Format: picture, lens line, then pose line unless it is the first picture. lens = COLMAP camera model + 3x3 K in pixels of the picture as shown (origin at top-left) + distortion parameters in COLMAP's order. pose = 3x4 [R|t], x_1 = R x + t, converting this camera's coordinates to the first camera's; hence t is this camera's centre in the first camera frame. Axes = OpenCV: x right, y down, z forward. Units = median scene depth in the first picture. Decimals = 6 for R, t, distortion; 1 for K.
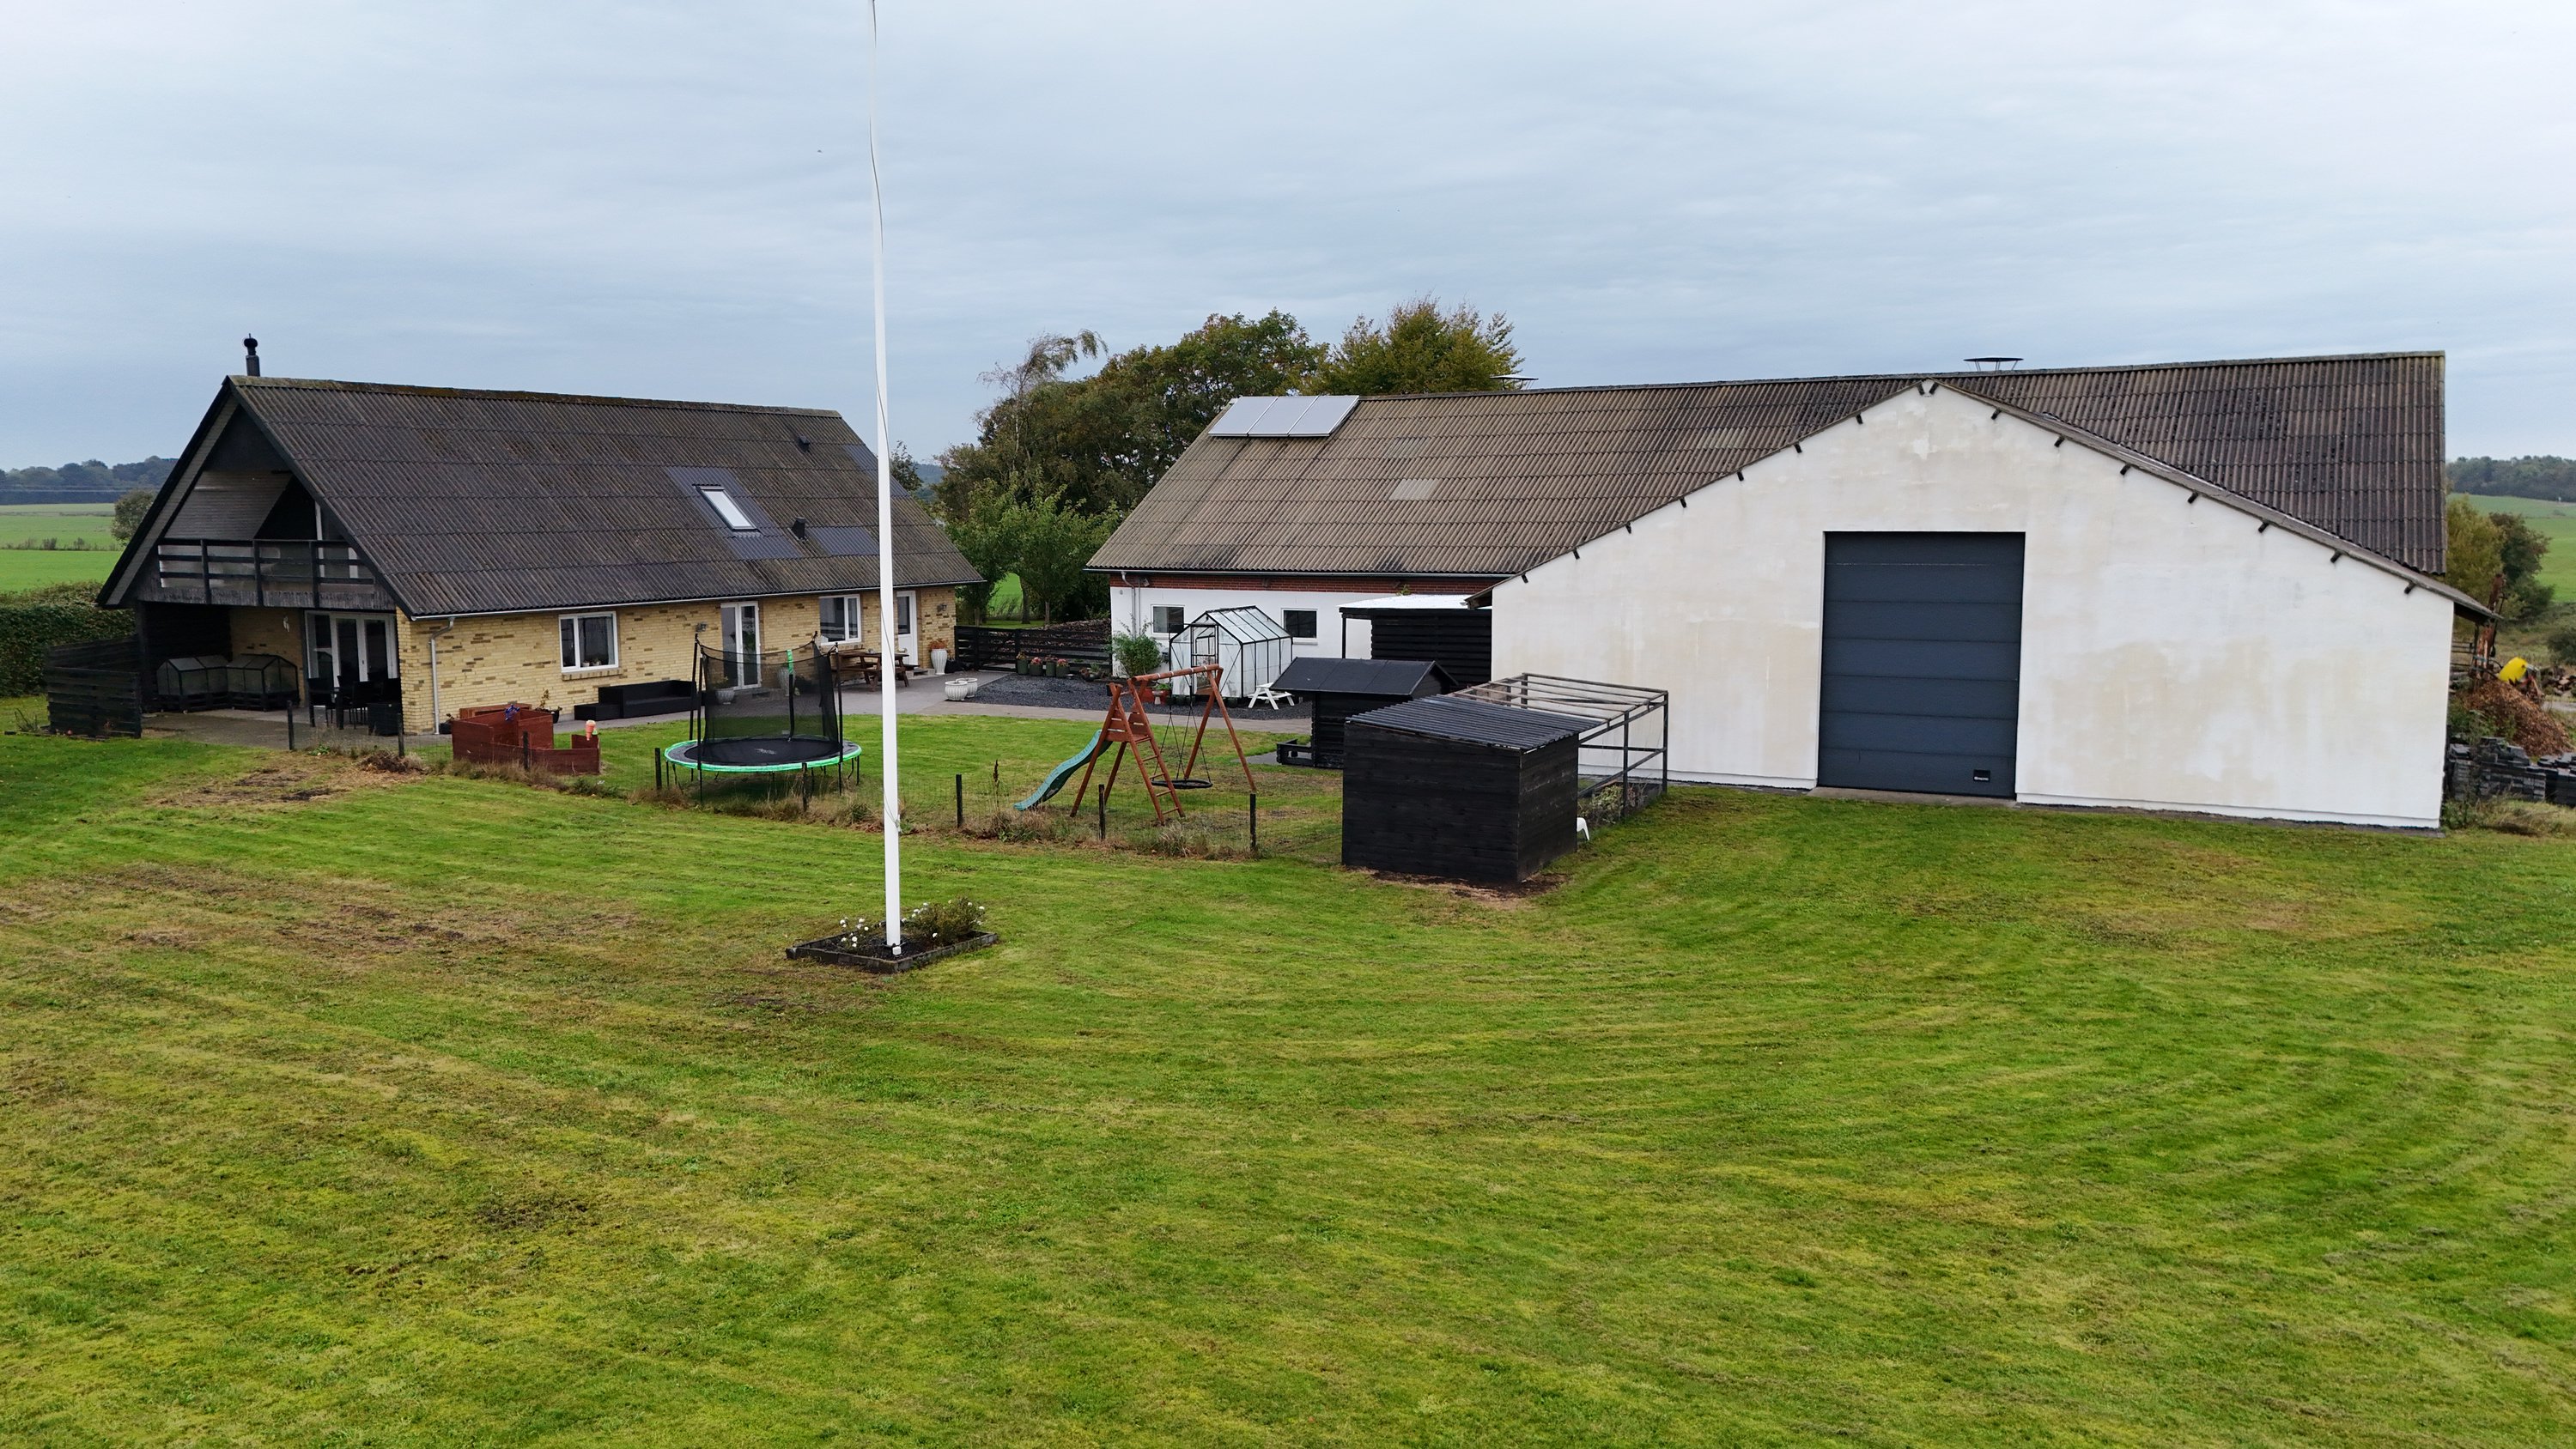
lens RADIAL K [[1902.7, 0, 1288.0], [0, 1902.7, 724.5], [0, 0, 1]] dist [0.083152, -0.078754]
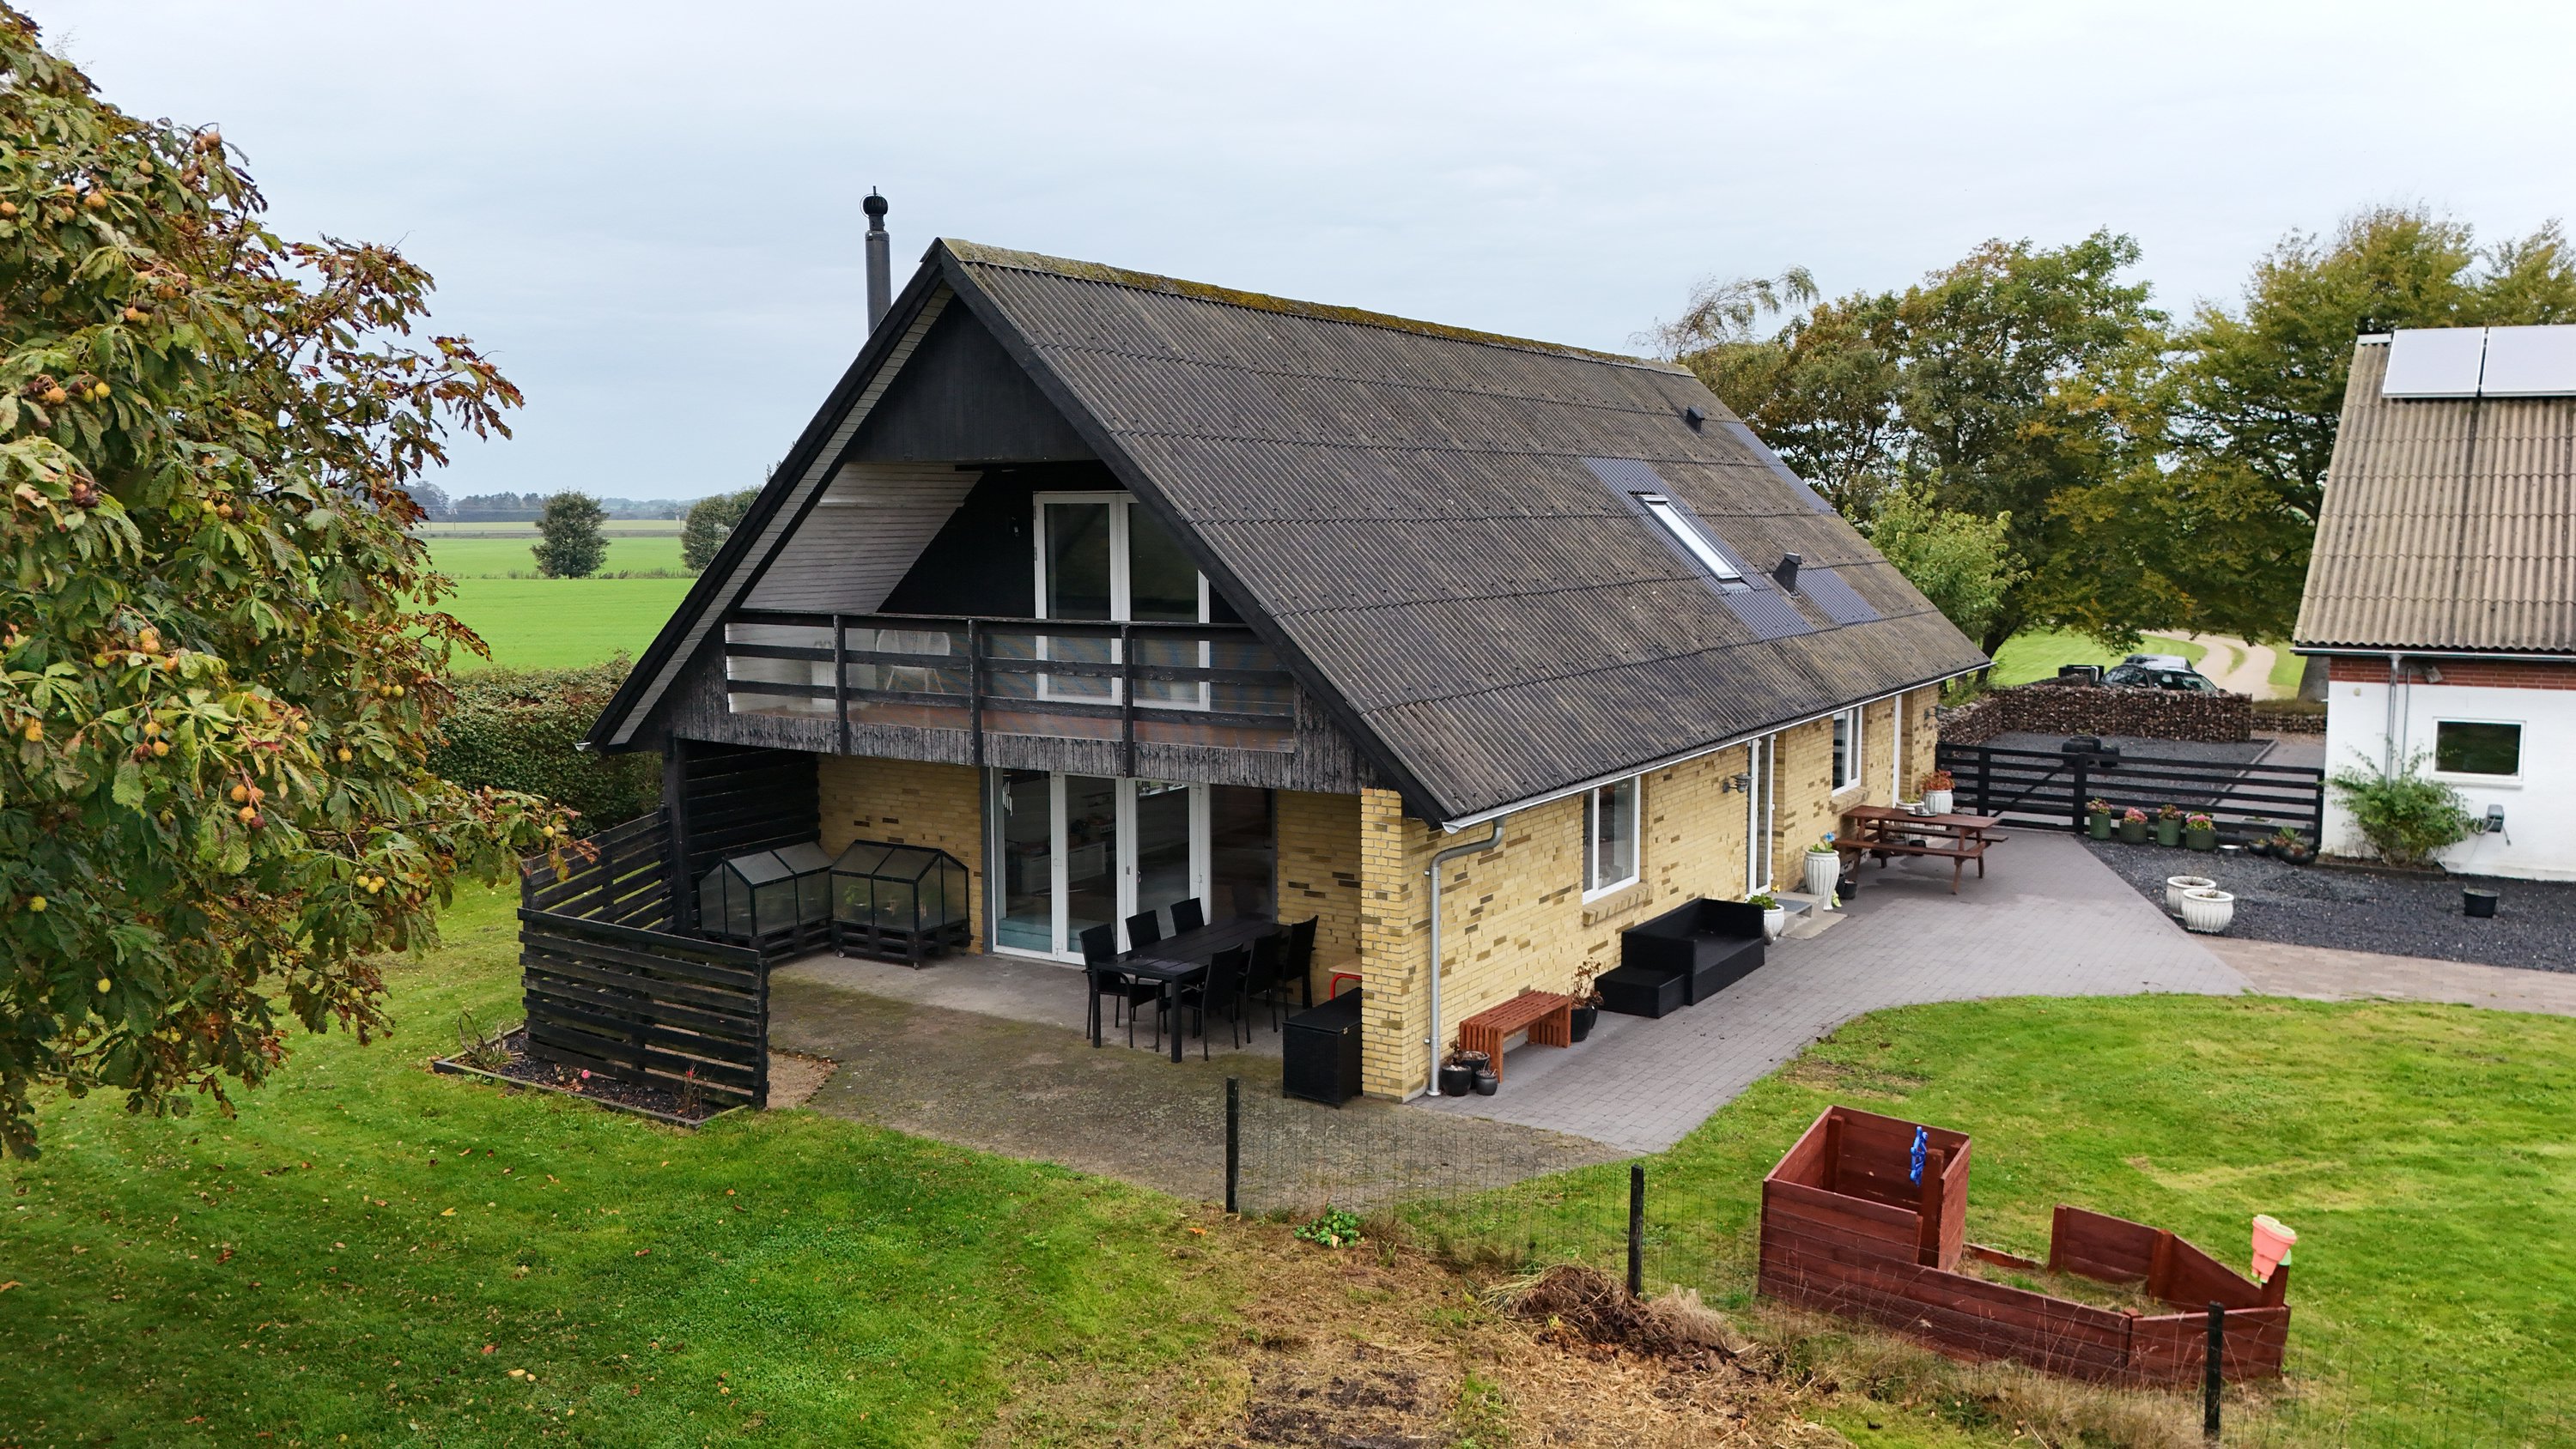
lens RADIAL K [[1902.7, 0, 1288.0], [0, 1902.7, 724.5], [0, 0, 1]] dist [0.083152, -0.078754]
pose [[0.996962, 0.008284, -0.077453, -0.536785], [-0.009054, 0.999913, -0.009595, -0.084546], [0.077367, 0.010267, 0.996950, 0.718669]]
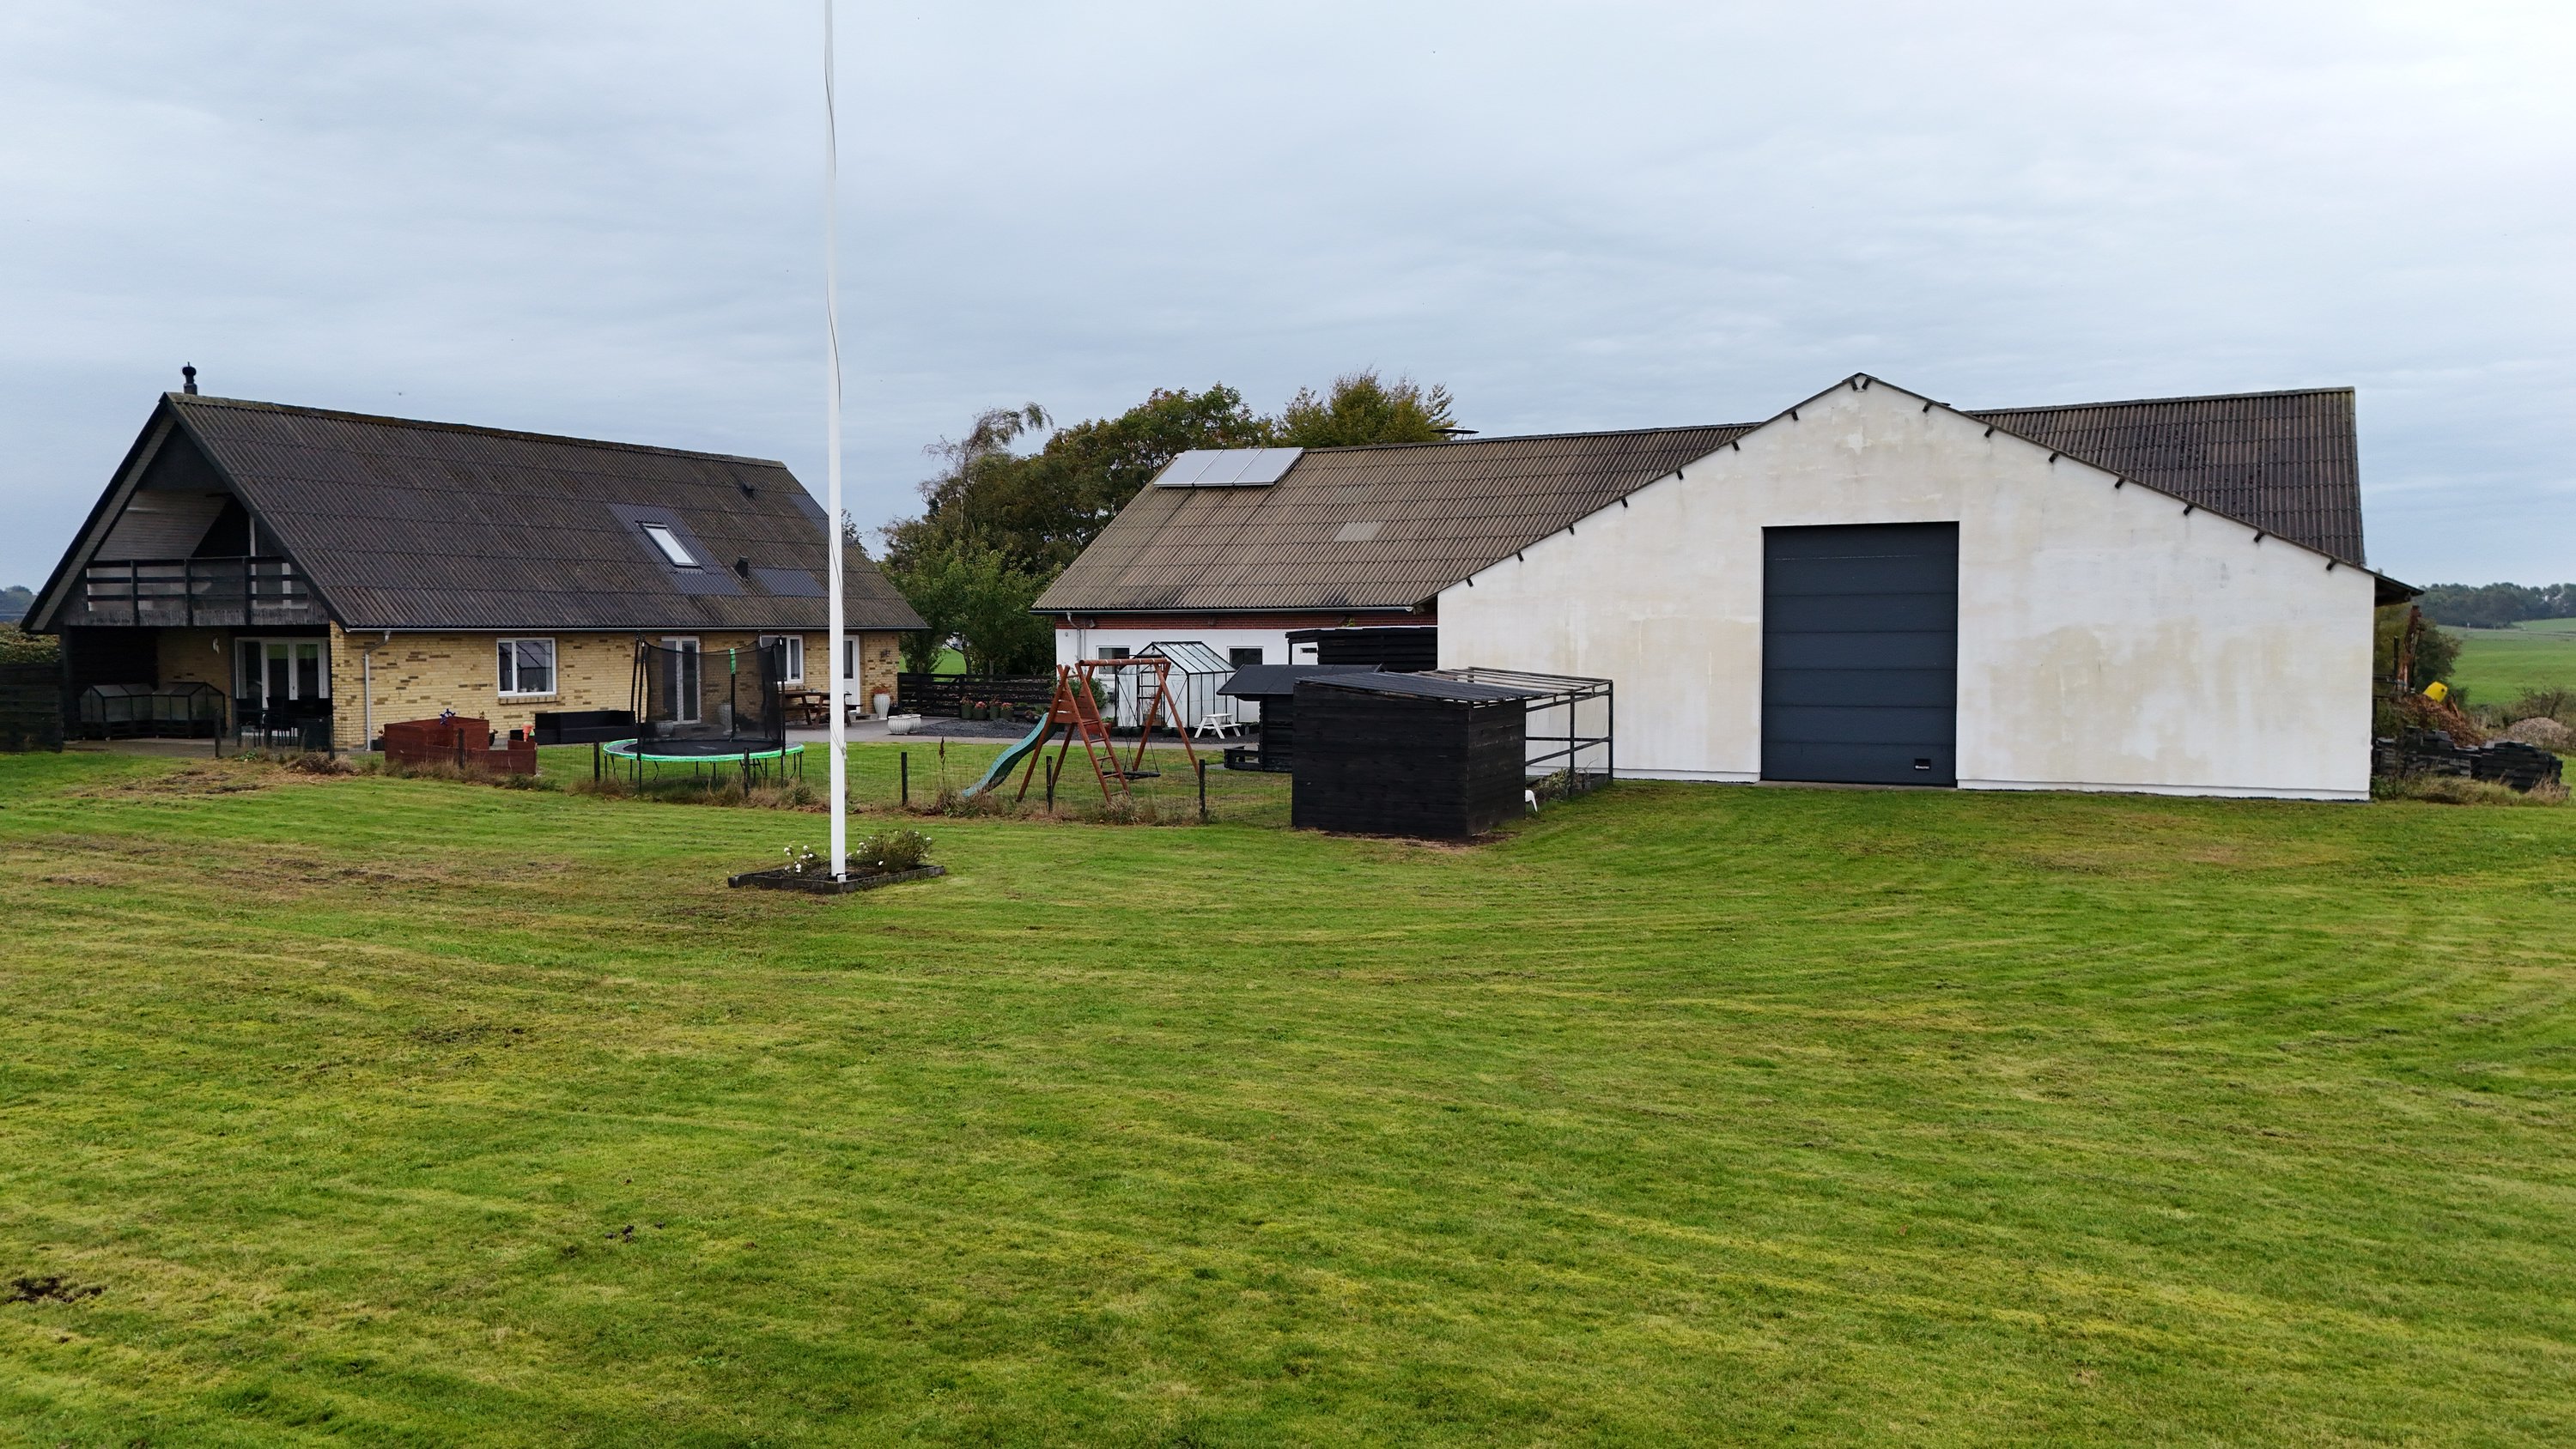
lens RADIAL K [[1902.7, 0, 1288.0], [0, 1902.7, 724.5], [0, 0, 1]] dist [0.083152, -0.078754]
pose [[0.999527, -0.001367, 0.030715, -0.003267], [0.003435, 0.997722, -0.067373, 0.072324], [-0.030553, 0.067446, 0.997255, 0.002912]]
